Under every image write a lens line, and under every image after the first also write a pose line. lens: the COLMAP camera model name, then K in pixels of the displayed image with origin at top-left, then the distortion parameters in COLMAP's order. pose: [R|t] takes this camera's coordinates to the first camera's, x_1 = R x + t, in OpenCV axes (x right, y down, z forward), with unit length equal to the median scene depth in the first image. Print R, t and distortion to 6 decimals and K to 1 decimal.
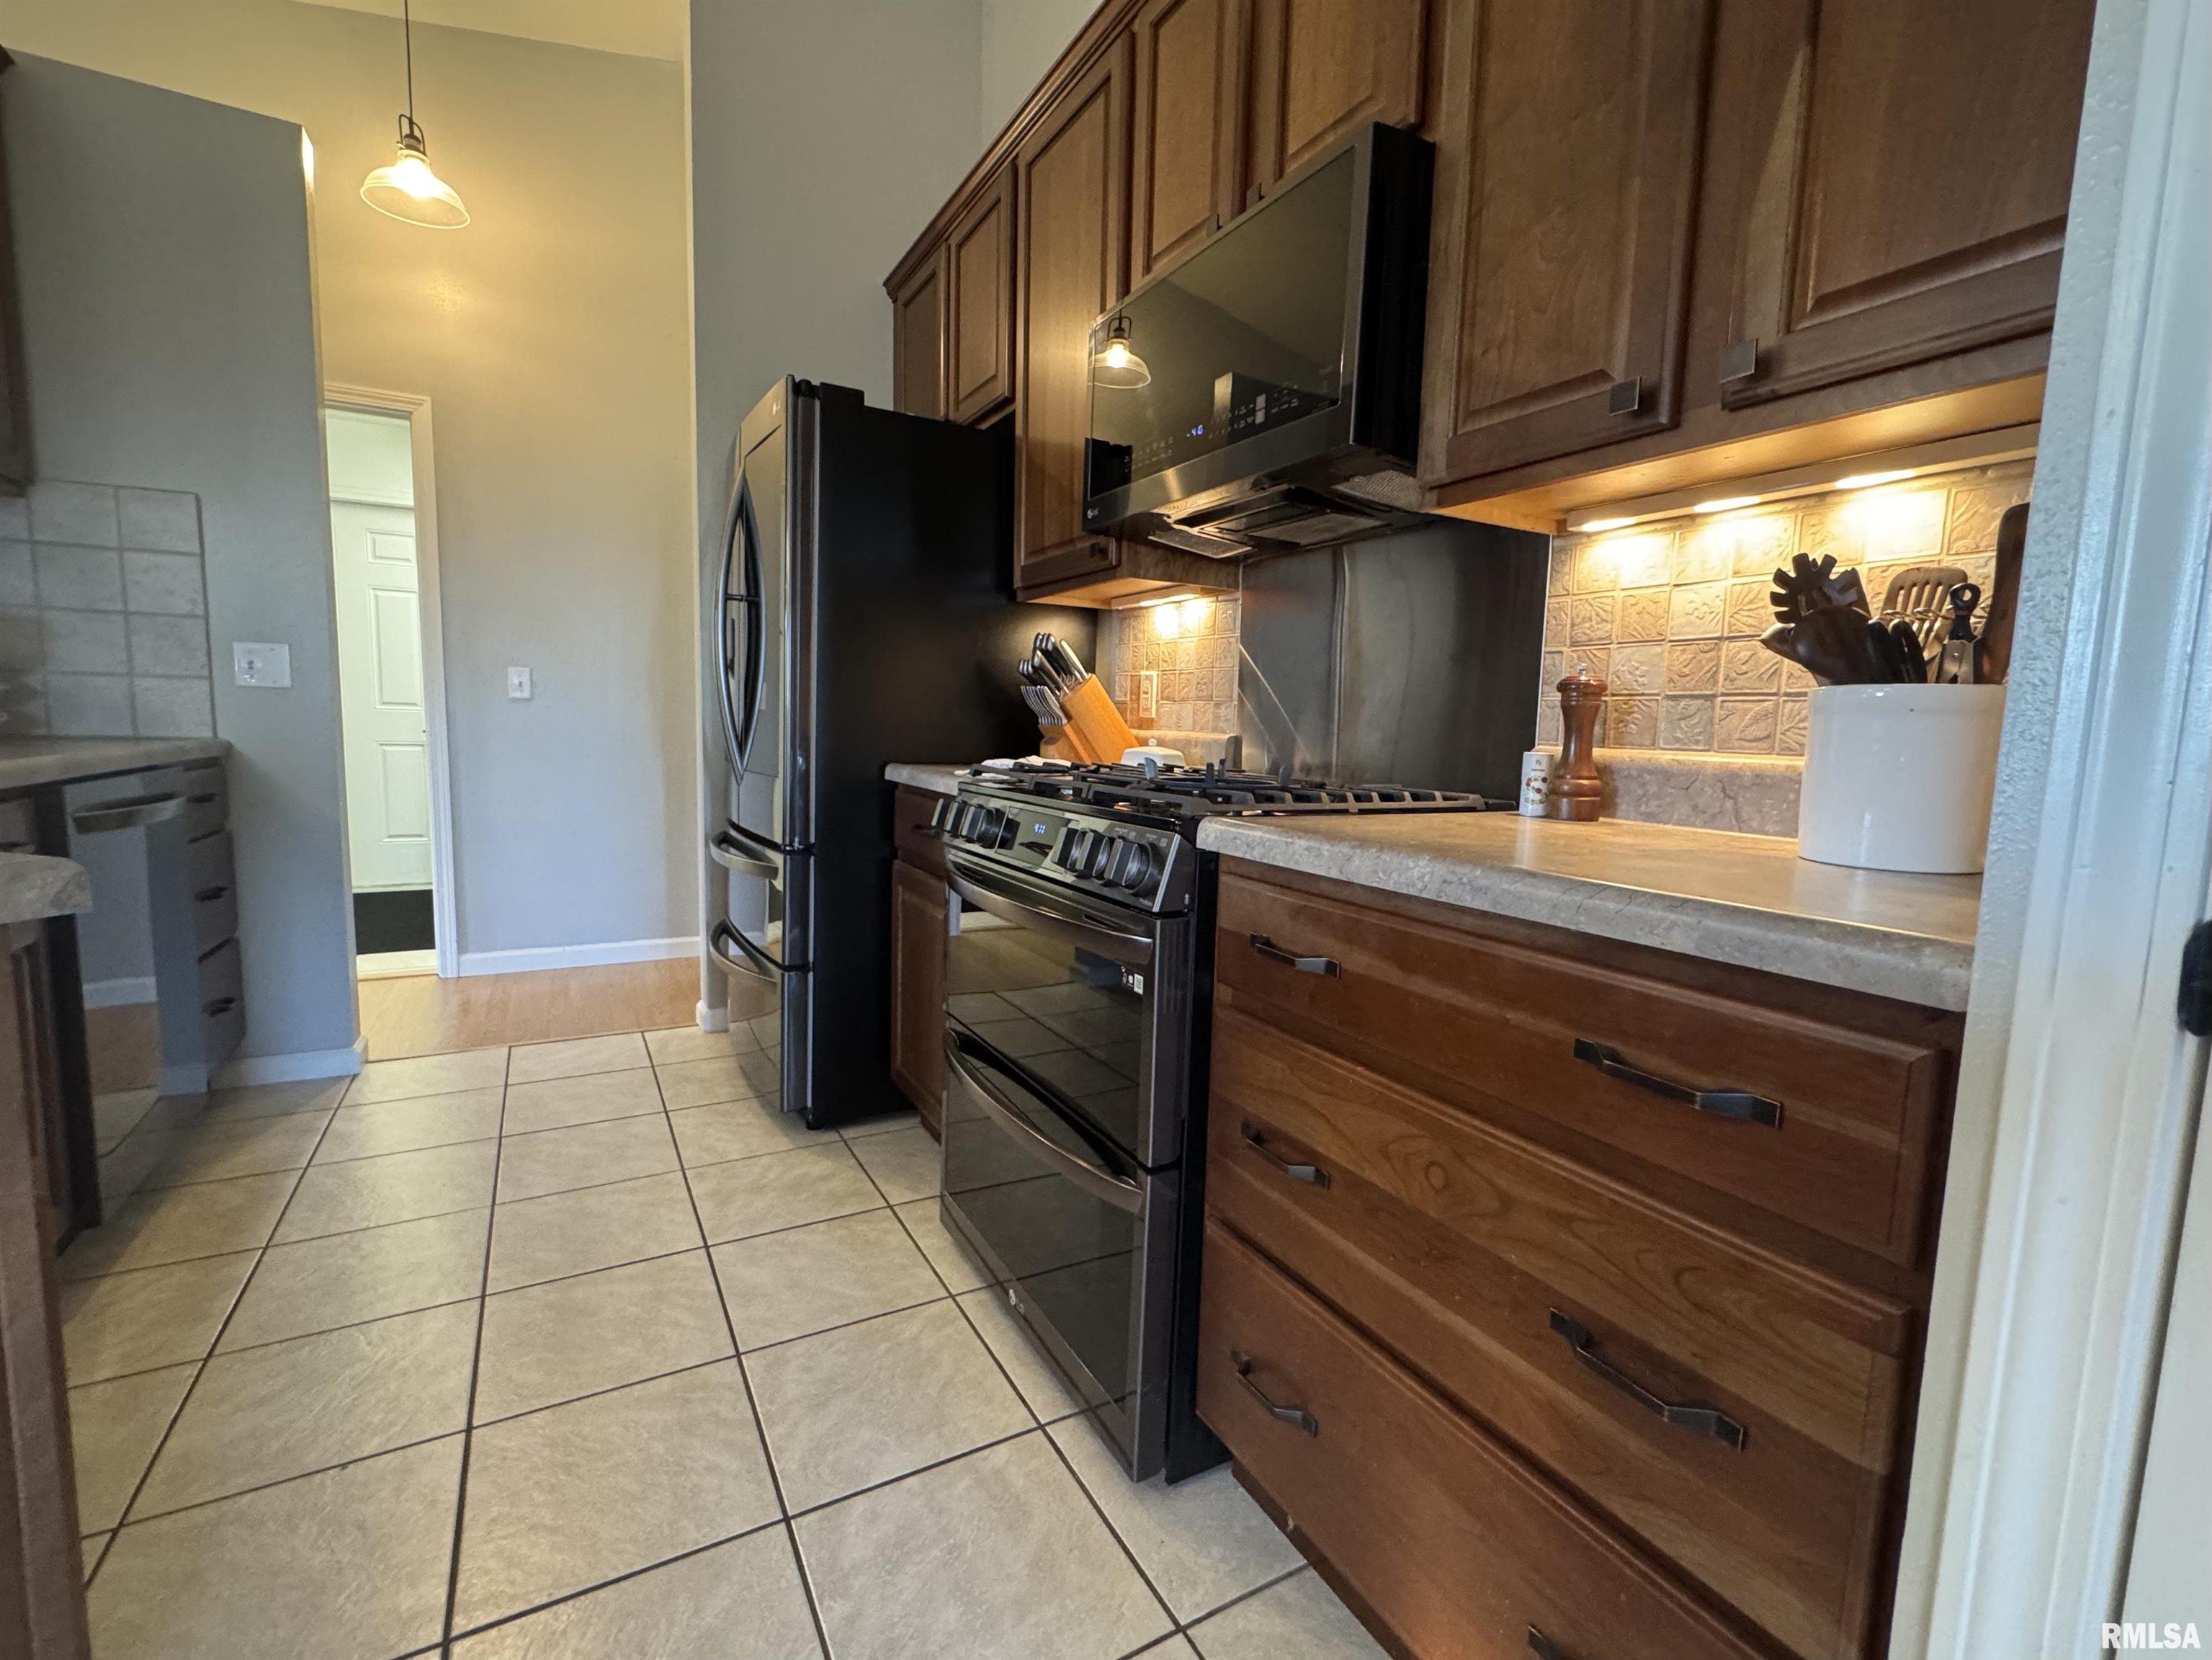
lens RADIAL K [[965.4, 0, 1101.0], [0, 965.4, 827.8], [0, 0, 1]] dist [-0.002454, 0.000469]
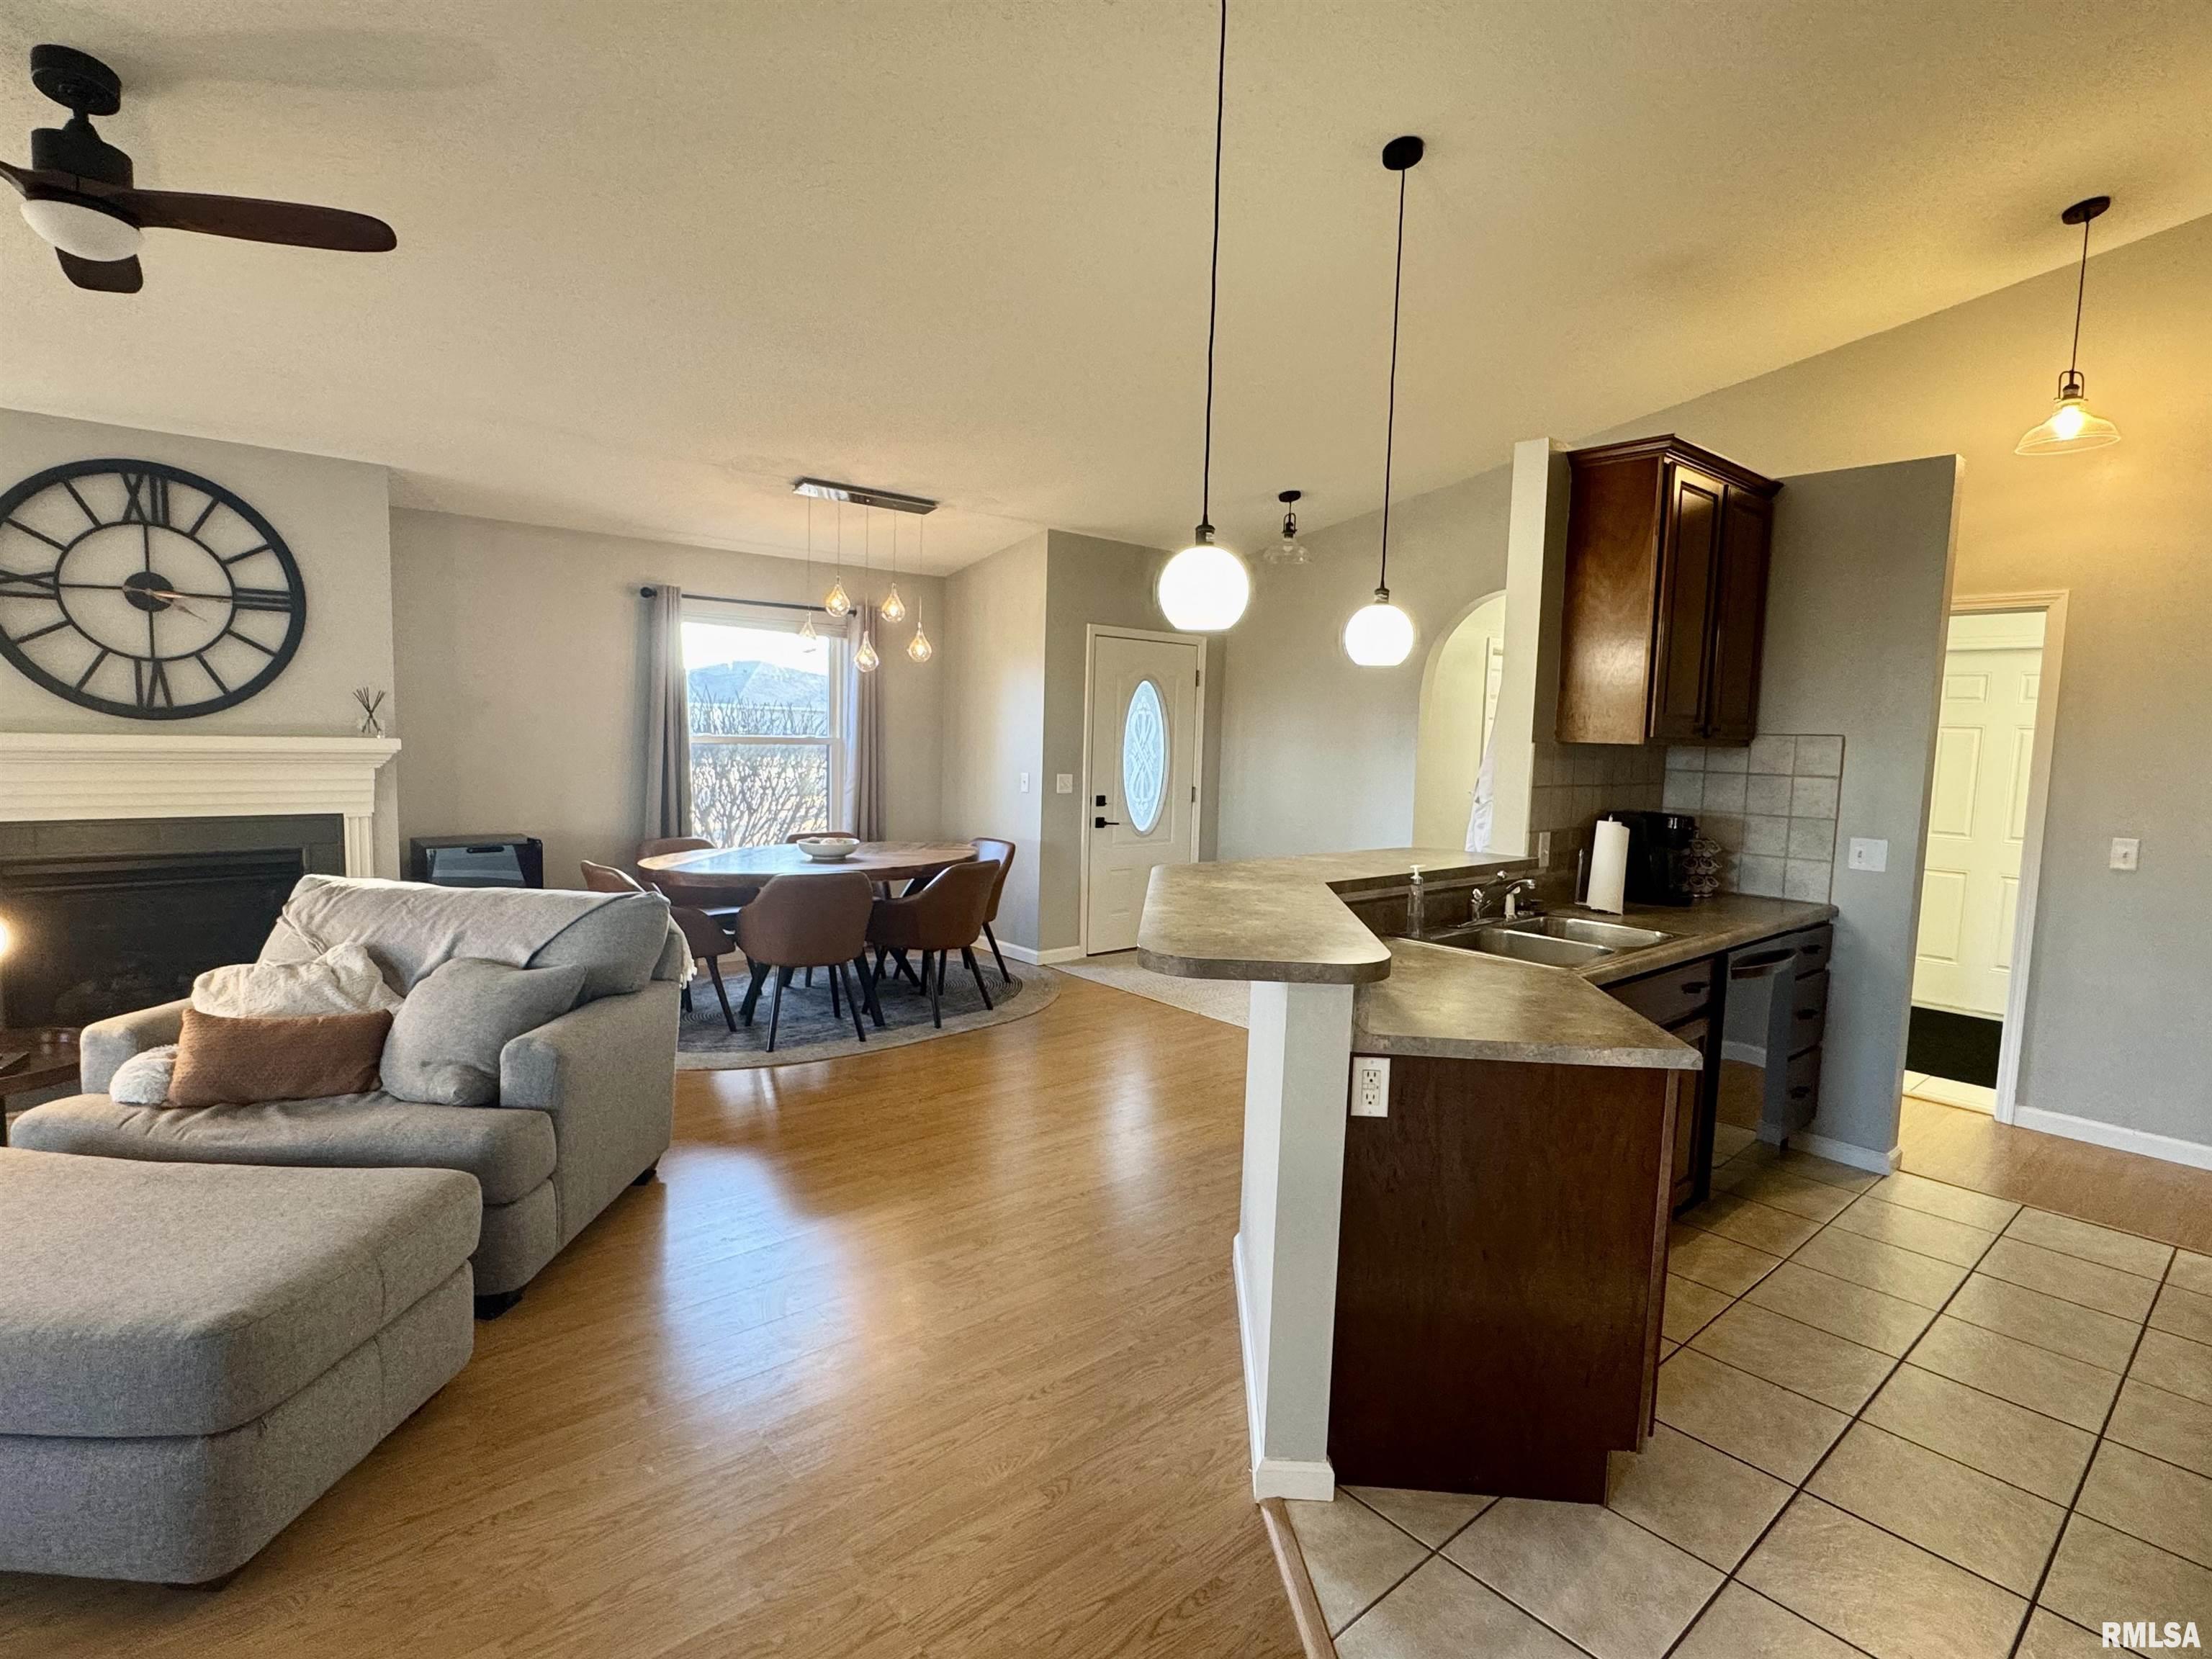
lens RADIAL K [[1092.7, 0, 1100.2], [0, 1092.7, 827.2], [0, 0, 1]] dist [0.000583, -0.001695]
pose [[0.189531, 0.067637, -0.979542, 0.458403], [-0.128812, 0.990715, 0.043484, -0.143335], [0.973389, 0.117935, 0.196484, -0.383574]]
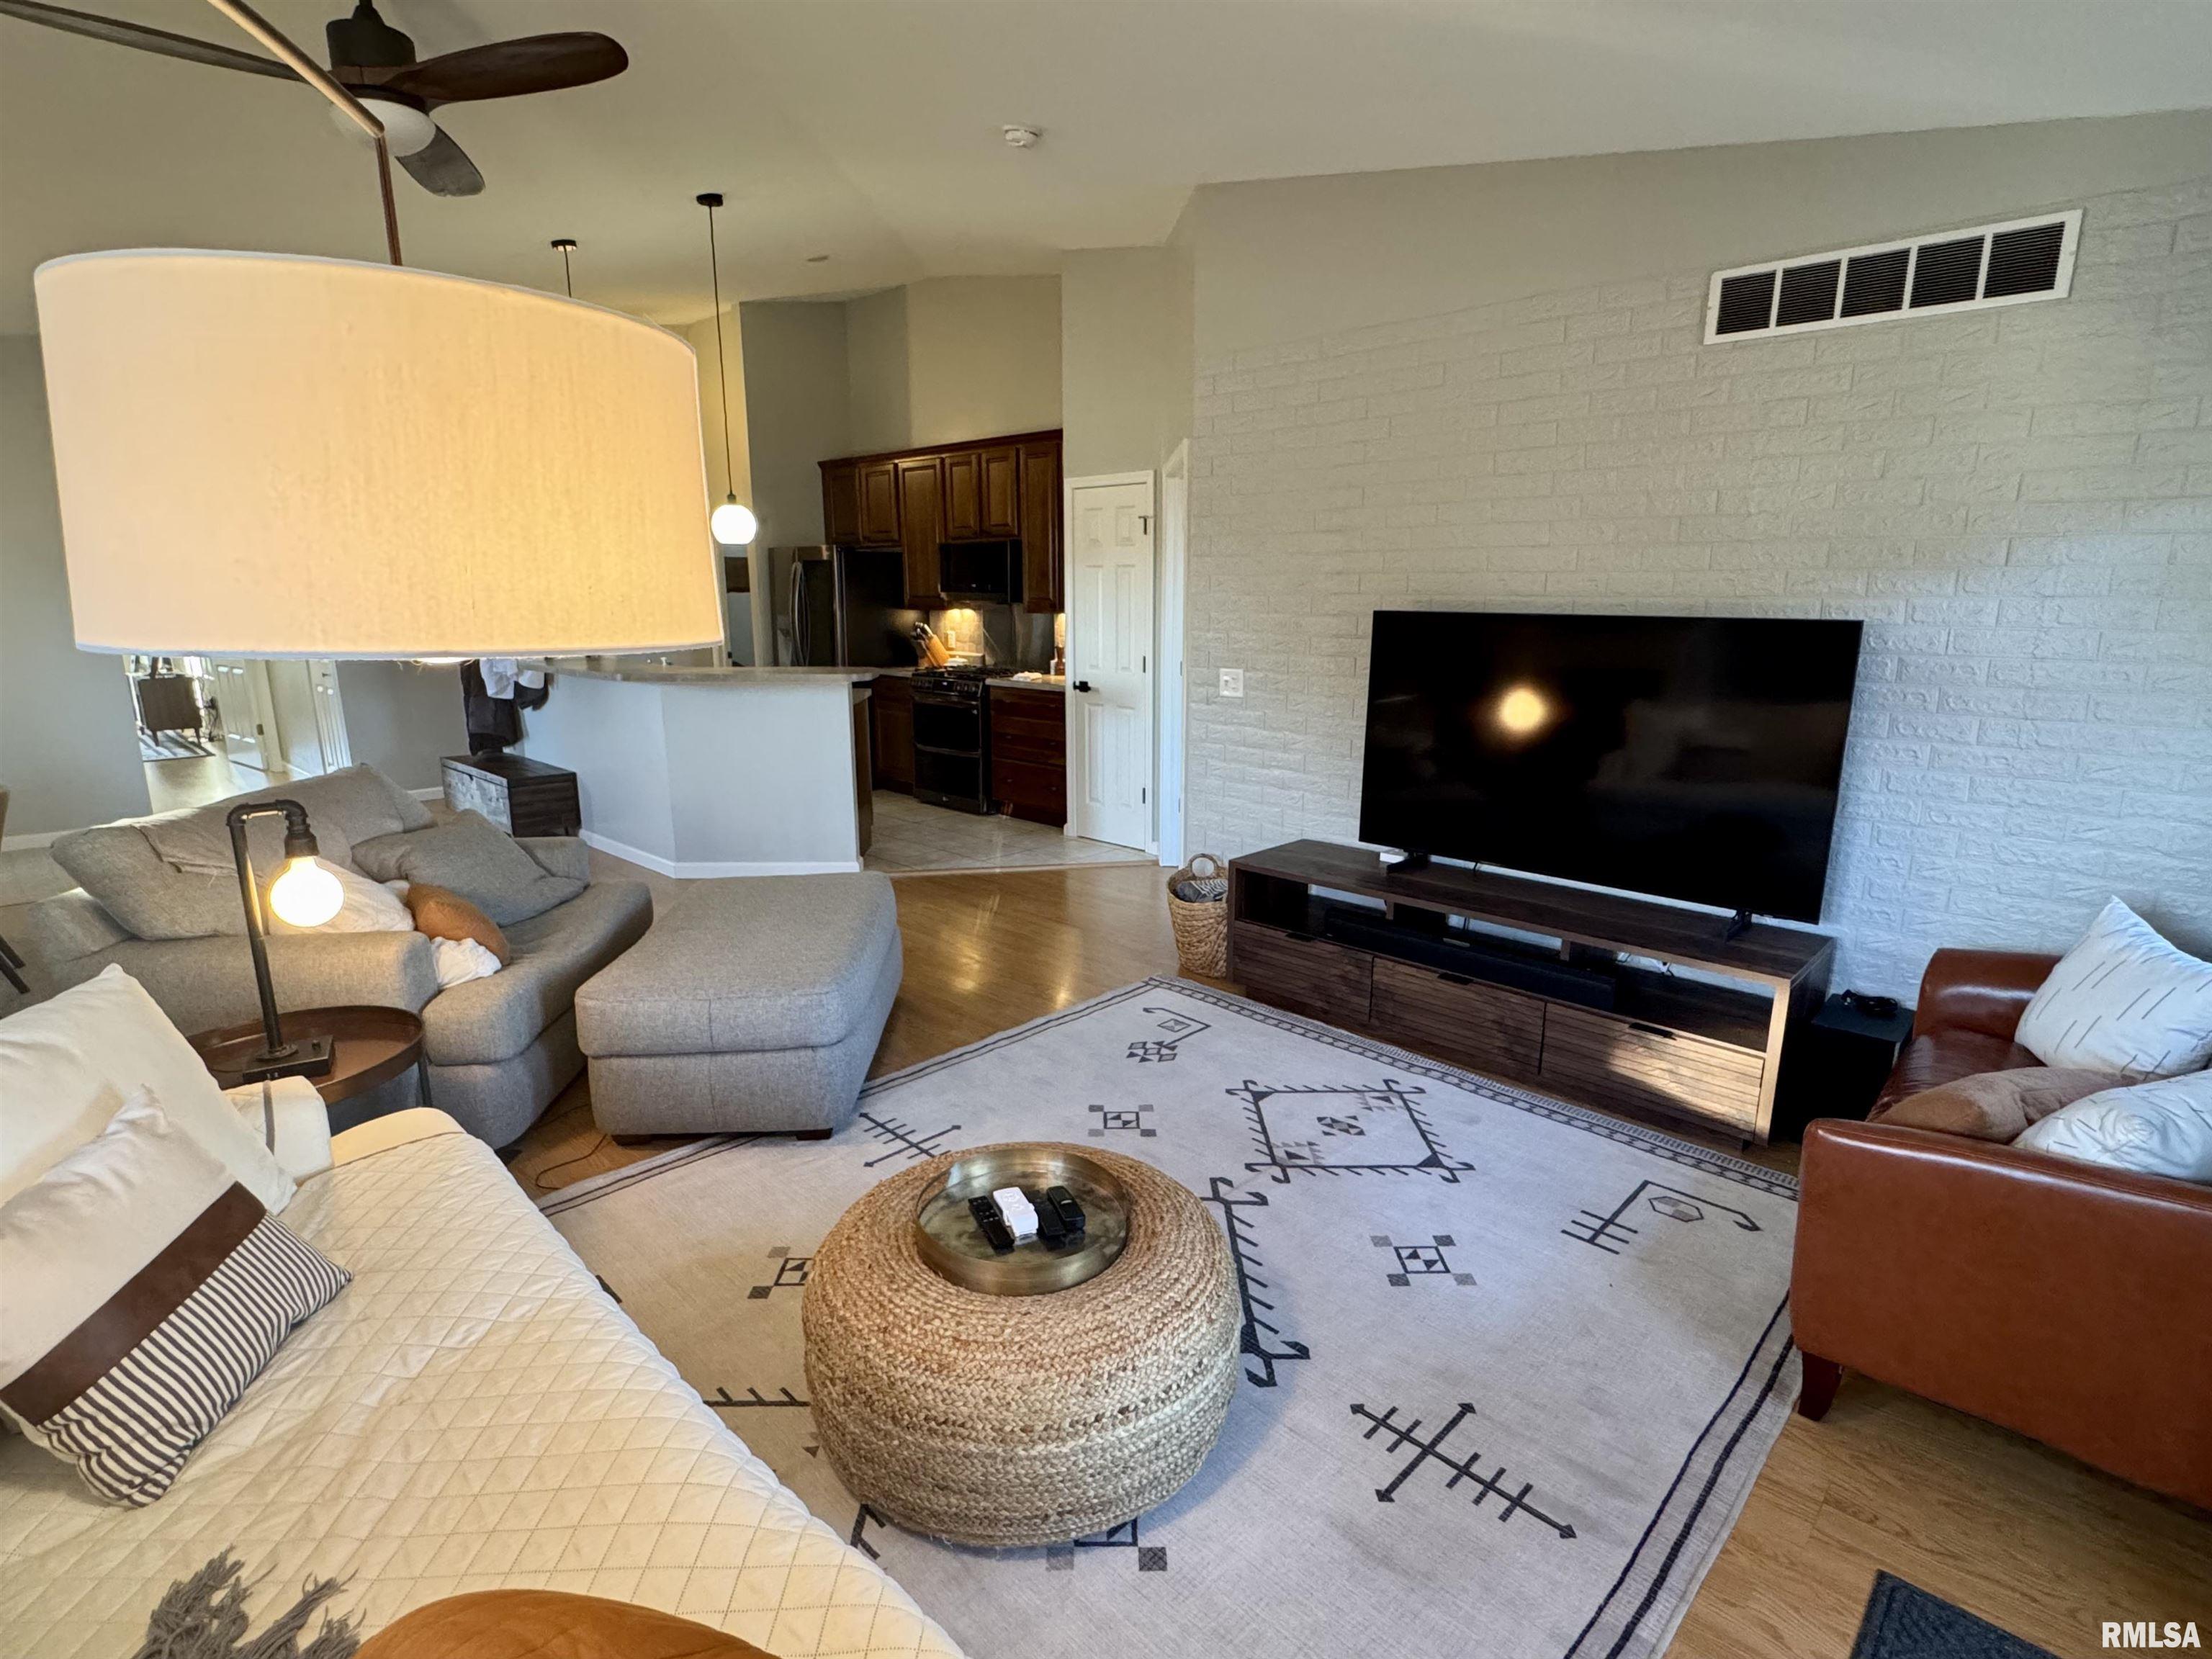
lens RADIAL K [[1104.3, 0, 1106.0], [0, 1104.3, 829.5], [0, 0, 1]] dist [-0.013250, -0.000113]
pose [[0.957138, -0.088017, 0.275935, -0.509544], [0.055548, 0.990805, 0.123365, 0.050325], [-0.284256, -0.102750, 0.953227, -2.560592]]
